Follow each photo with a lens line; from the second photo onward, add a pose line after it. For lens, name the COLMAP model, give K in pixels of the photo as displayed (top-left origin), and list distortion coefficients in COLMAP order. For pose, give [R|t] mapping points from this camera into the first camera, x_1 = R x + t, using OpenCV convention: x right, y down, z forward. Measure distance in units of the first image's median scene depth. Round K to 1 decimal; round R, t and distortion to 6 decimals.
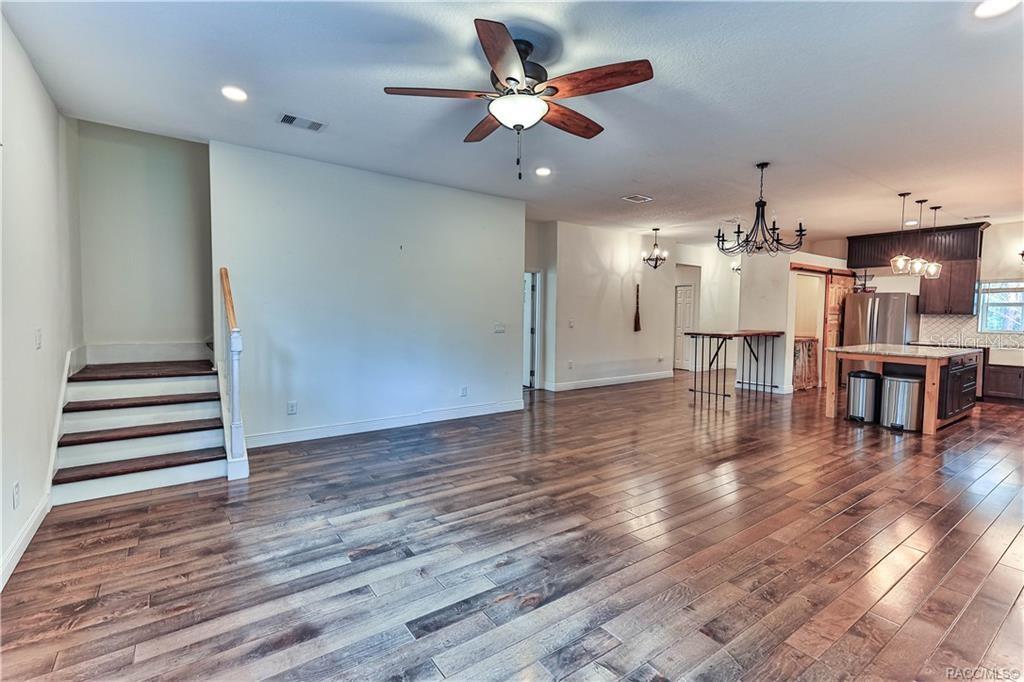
lens RADIAL K [[472.6, 0, 514.2], [0, 472.6, 338.8], [0, 0, 1]] dist [0.014937, 0.000464]
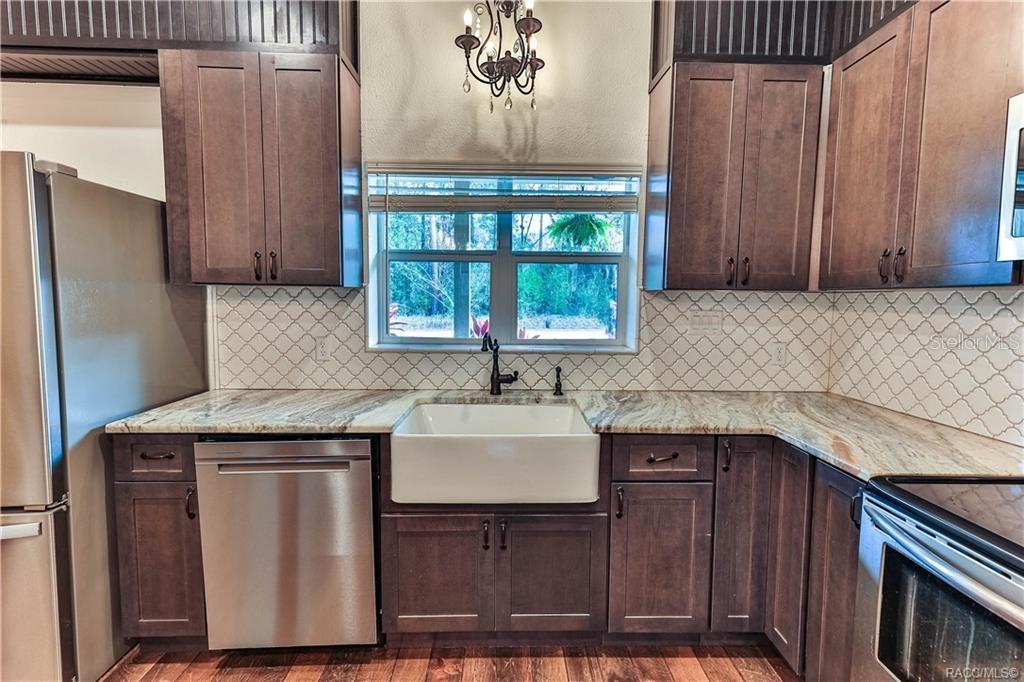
lens RADIAL K [[472.6, 0, 511.1], [0, 472.6, 338.5], [0, 0, 1]] dist [0.014937, 0.000464]
pose [[0.572043, -0.070522, 0.817186, 0.766458], [0.039684, 0.997510, 0.058303, -0.033007], [-0.819263, -0.000923, 0.573417, 0.749782]]
